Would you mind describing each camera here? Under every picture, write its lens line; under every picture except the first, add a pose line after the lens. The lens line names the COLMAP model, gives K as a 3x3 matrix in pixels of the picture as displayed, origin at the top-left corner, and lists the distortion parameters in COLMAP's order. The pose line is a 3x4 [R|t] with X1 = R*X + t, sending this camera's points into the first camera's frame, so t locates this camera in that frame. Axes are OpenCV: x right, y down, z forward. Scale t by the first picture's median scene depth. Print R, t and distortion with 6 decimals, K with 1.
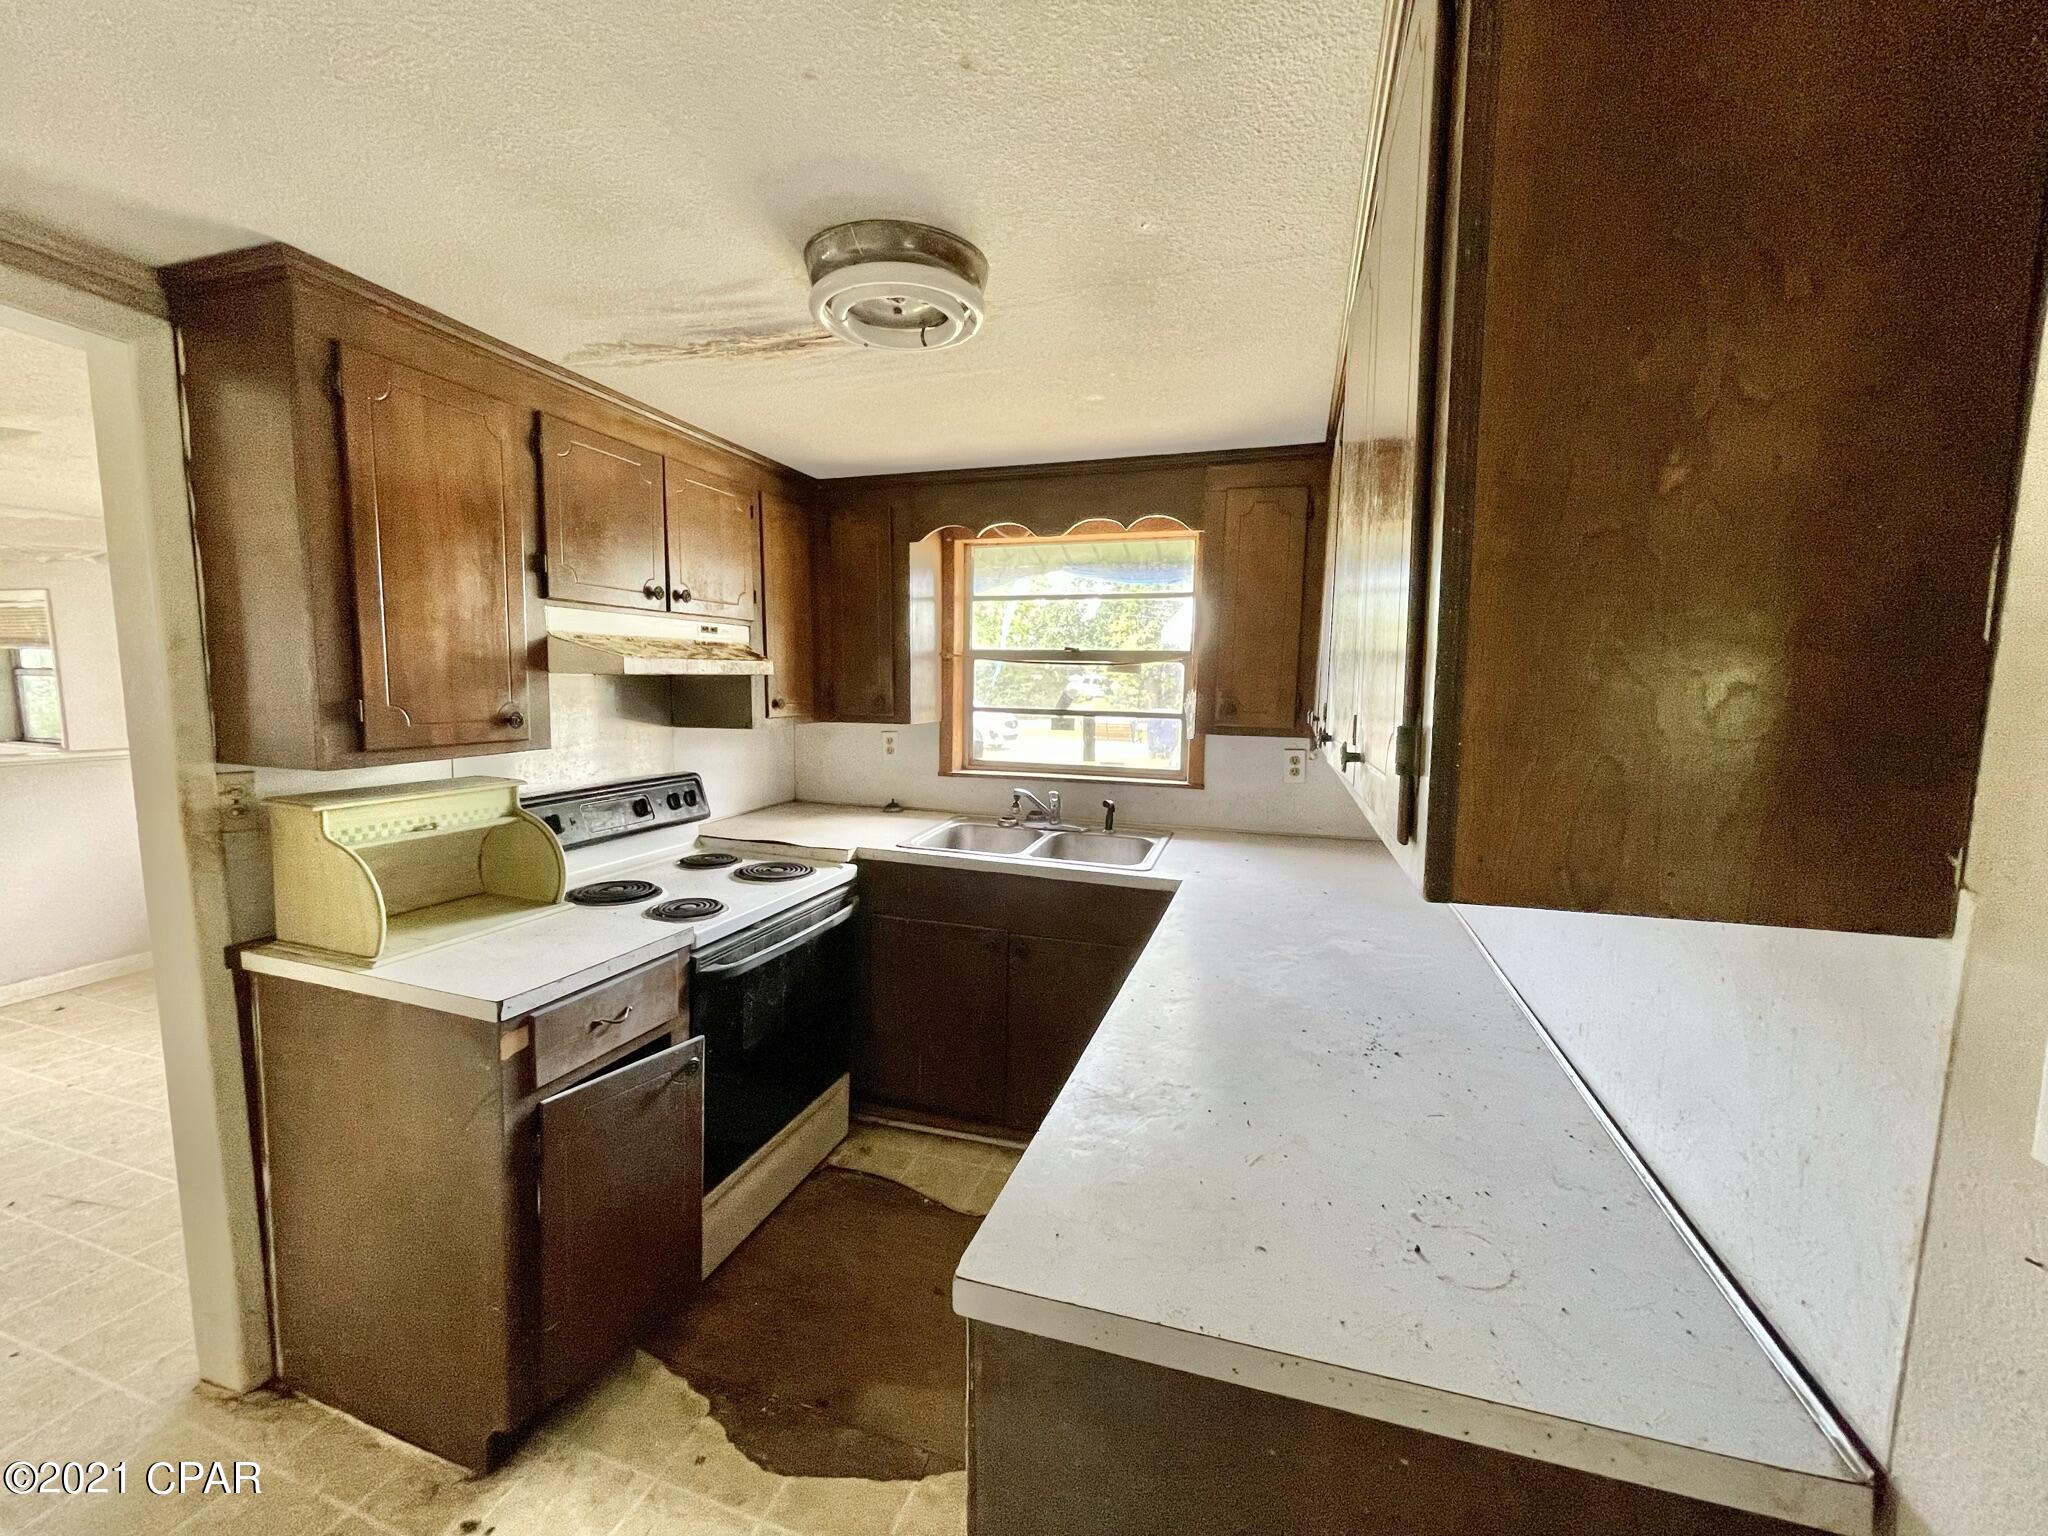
lens RADIAL K [[830.2, 0, 1008.9], [0, 830.2, 762.5], [0, 0, 1]] dist [-0.001713, 0.000709]
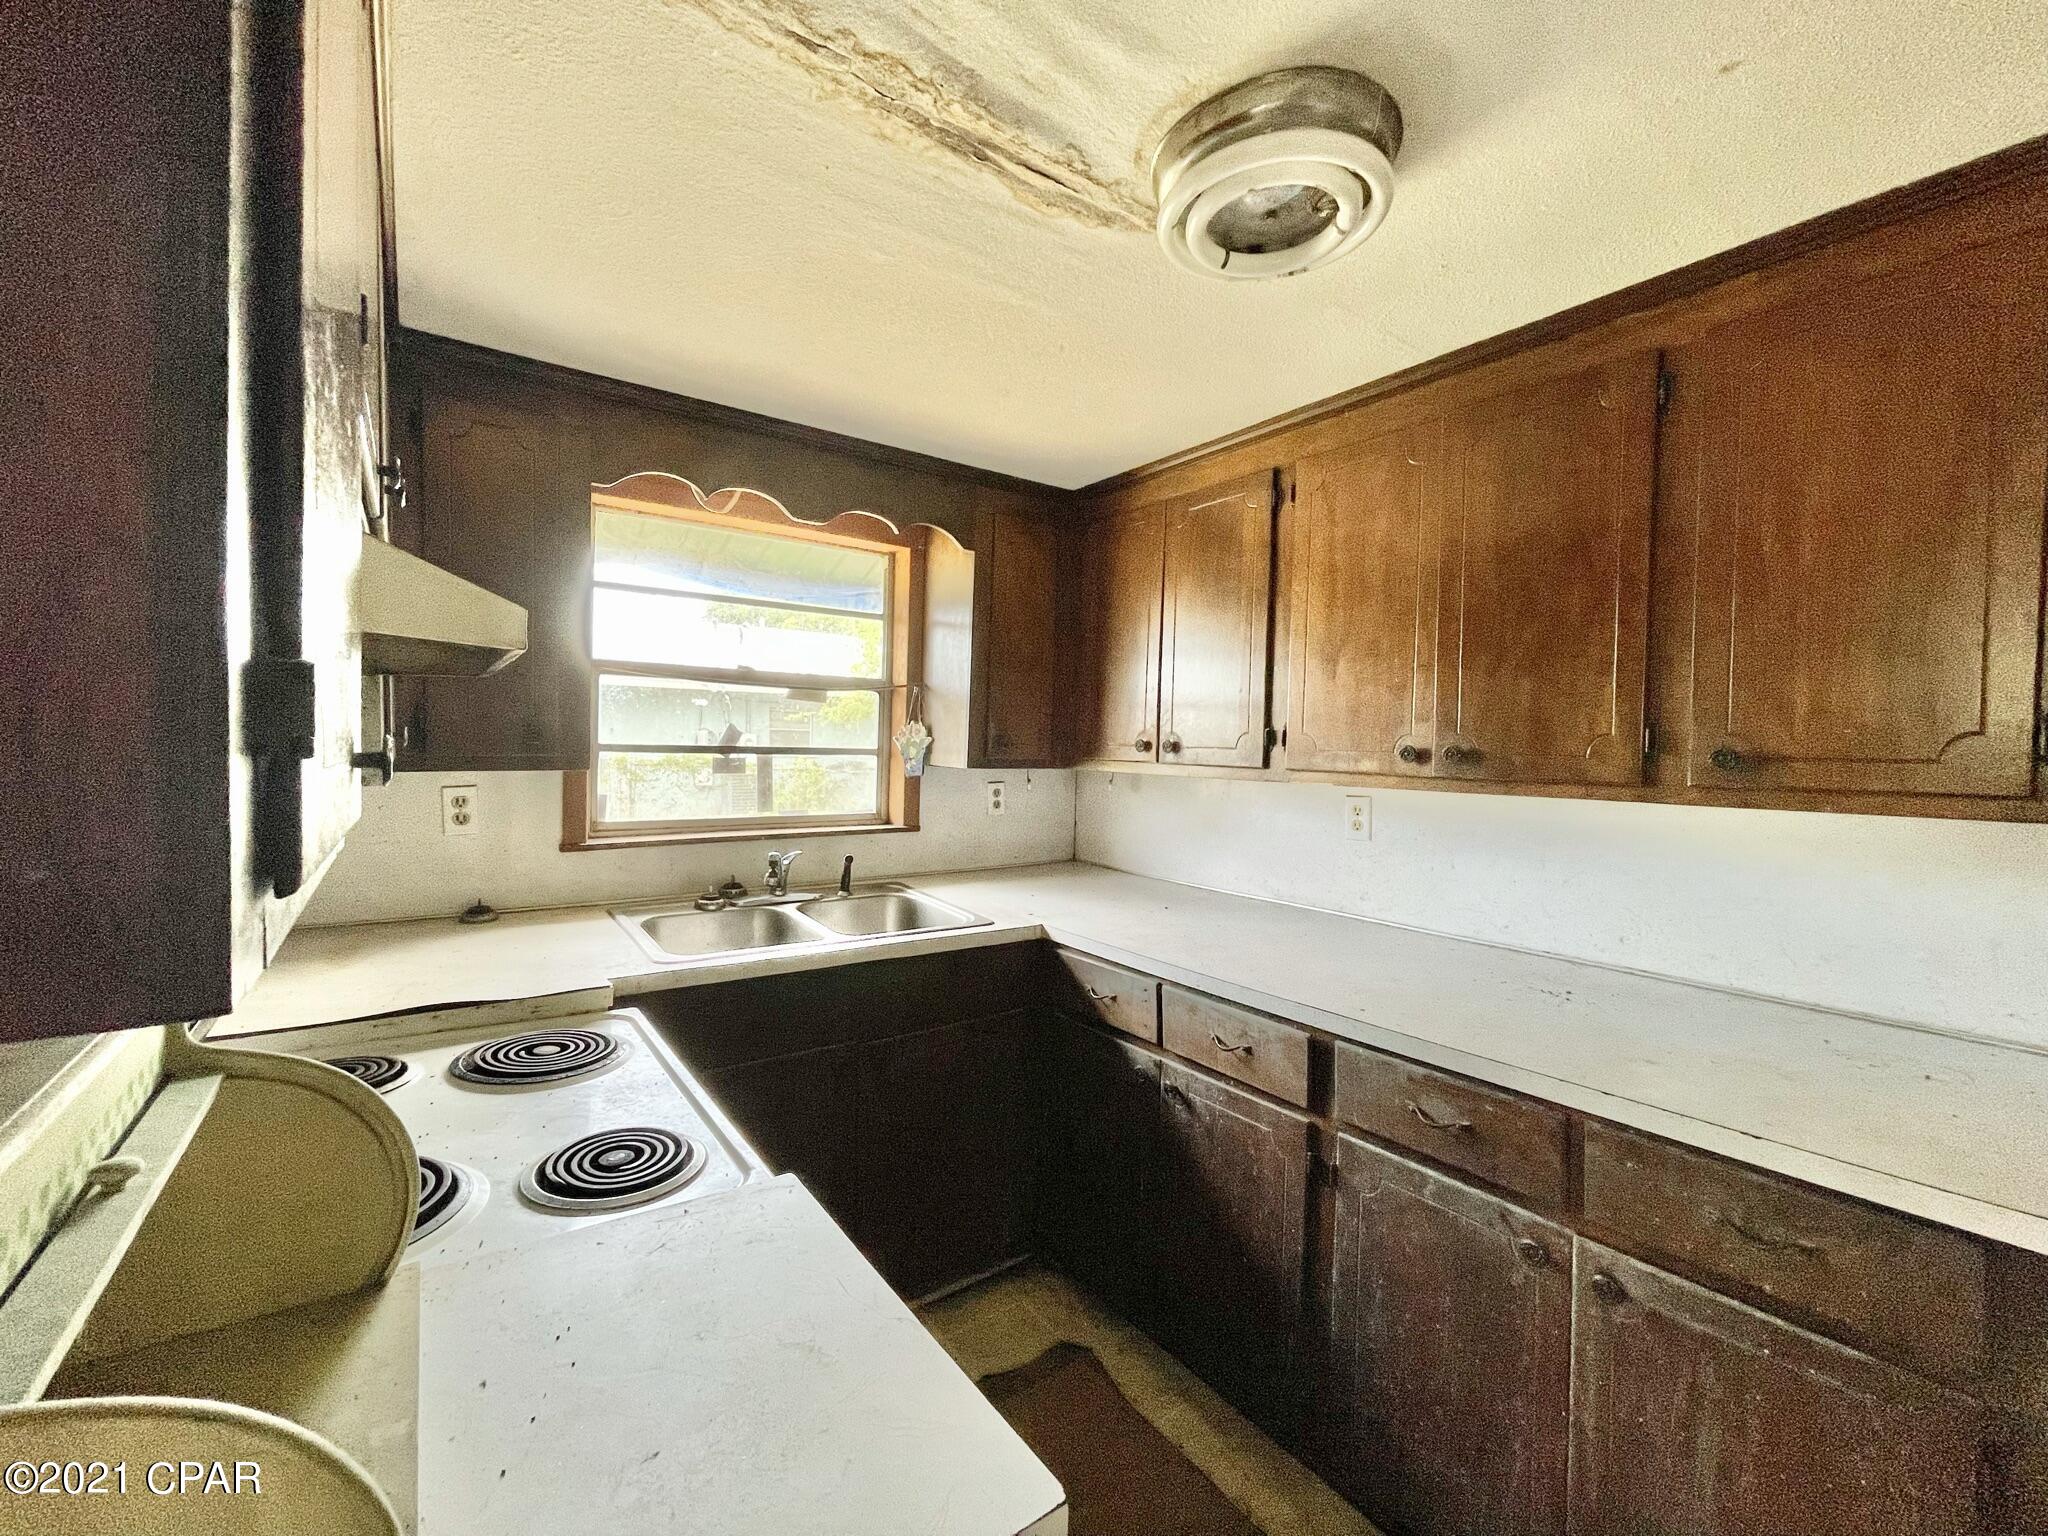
lens RADIAL K [[830.2, 0, 1021.6], [0, 830.2, 766.7], [0, 0, 1]] dist [-0.001713, 0.000709]
pose [[0.586474, -0.030328, 0.809400, -0.400849], [0.061763, 0.998064, -0.007355, -0.023063], [-0.807610, 0.054304, 0.587212, 0.342334]]
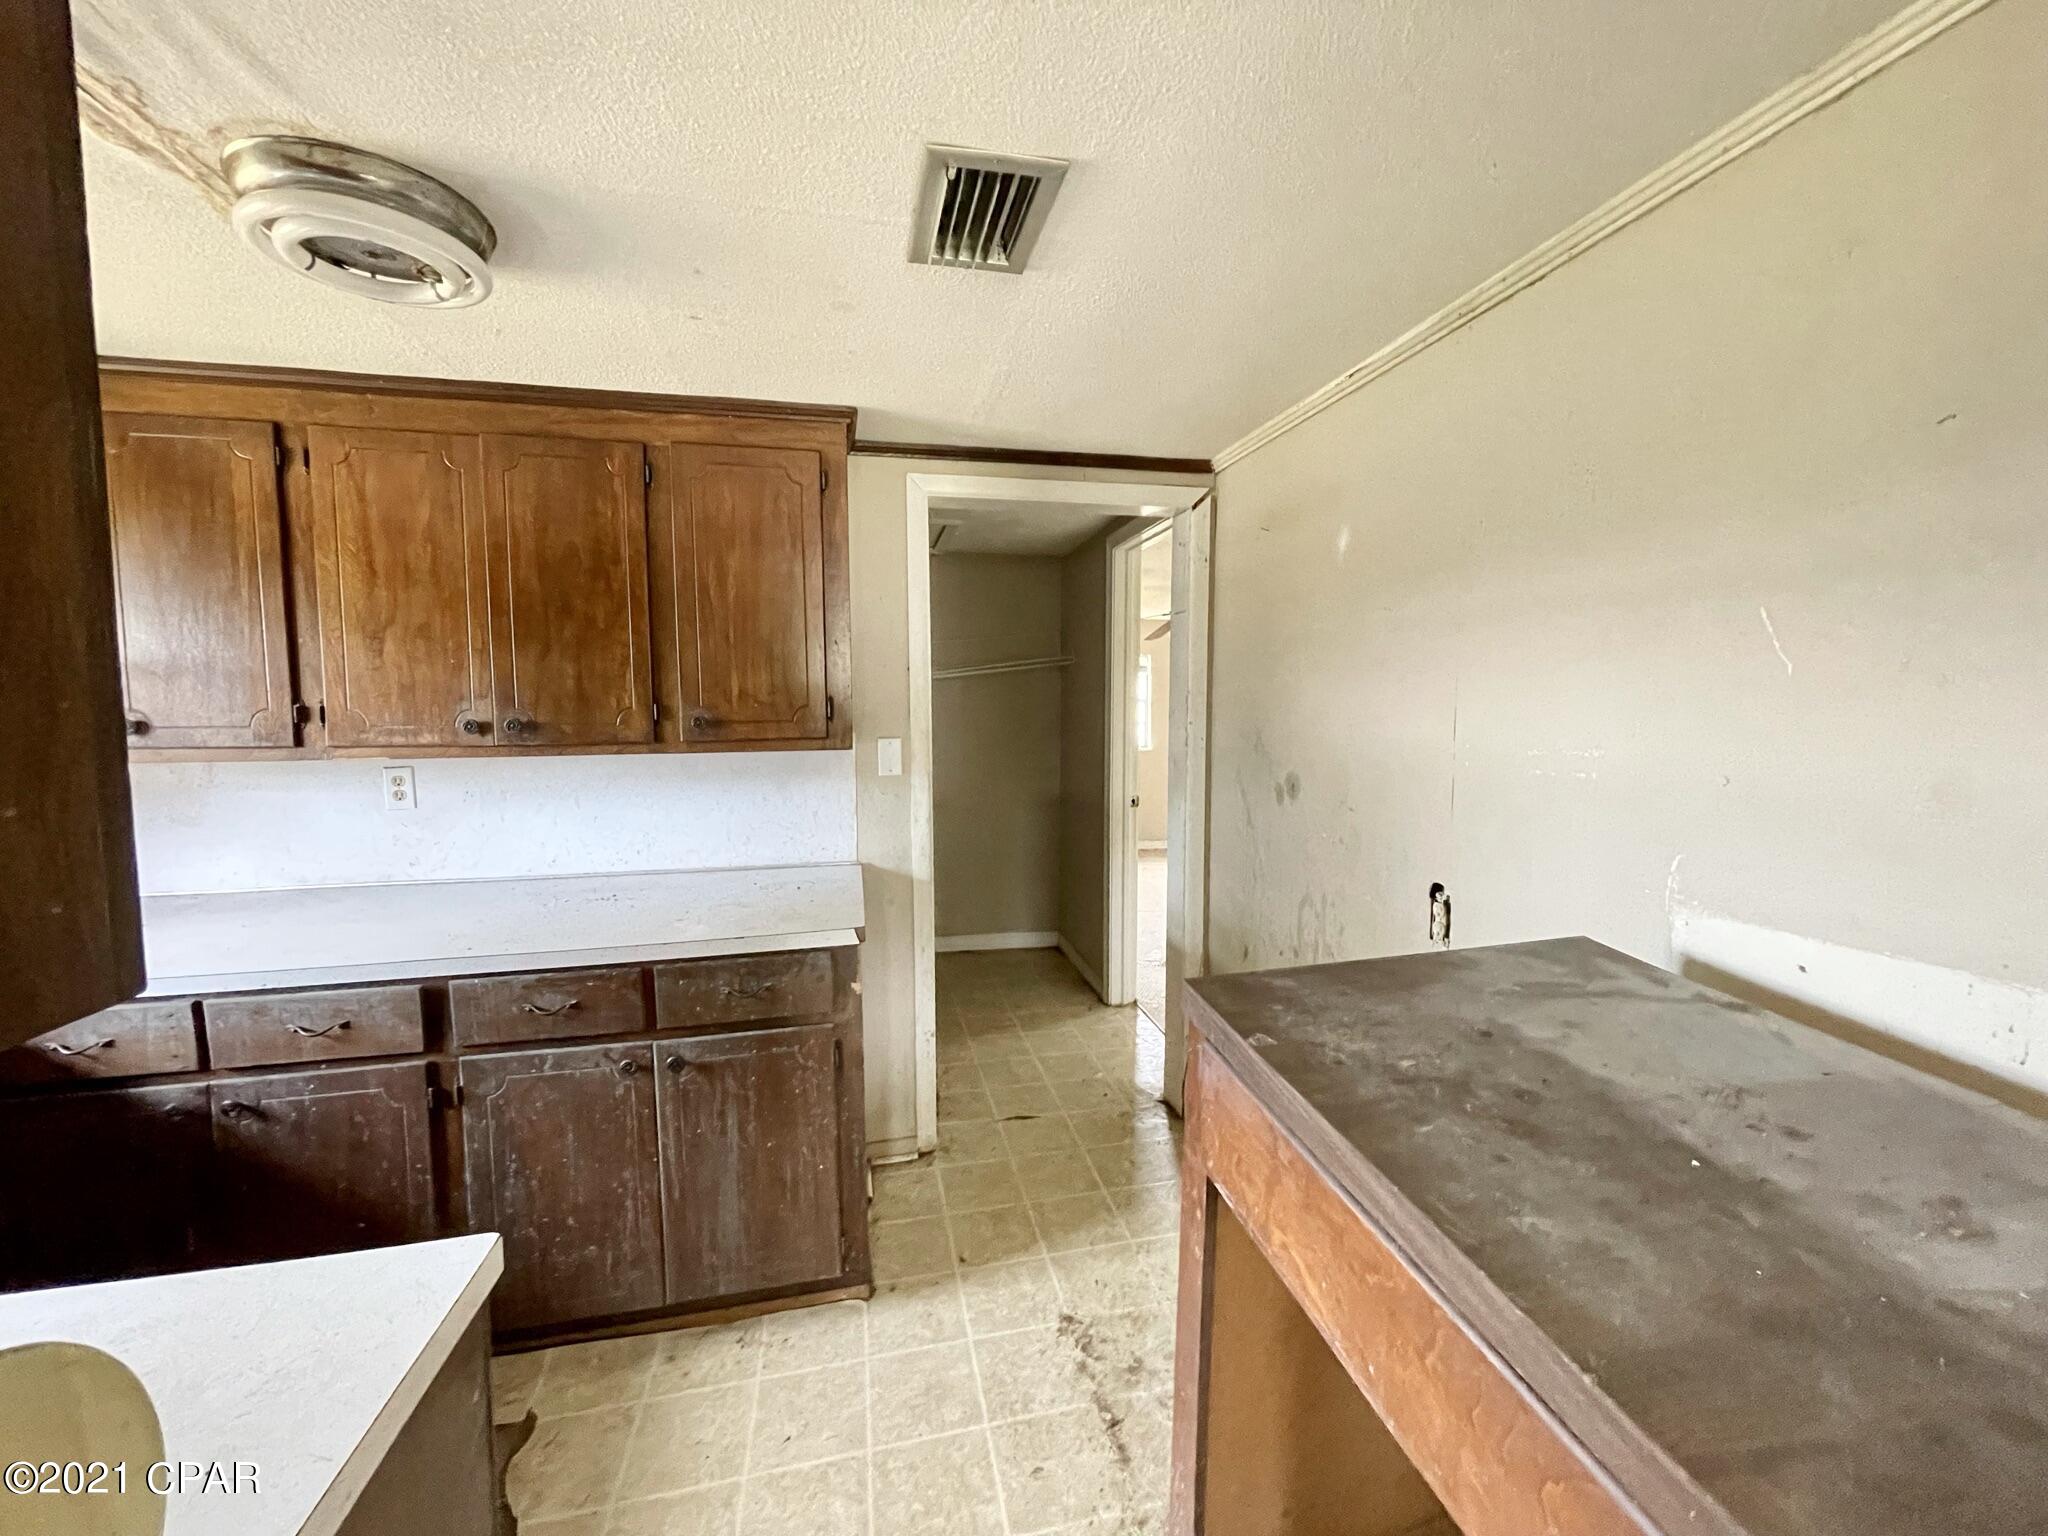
lens RADIAL K [[830.2, 0, 1029.1], [0, 830.2, 765.4], [0, 0, 1]] dist [-0.001713, 0.000709]
pose [[-0.510388, -0.079814, 0.856232, -0.561702], [0.068256, 0.988782, 0.132856, -0.045067], [-0.857231, 0.126251, -0.499215, 0.411361]]
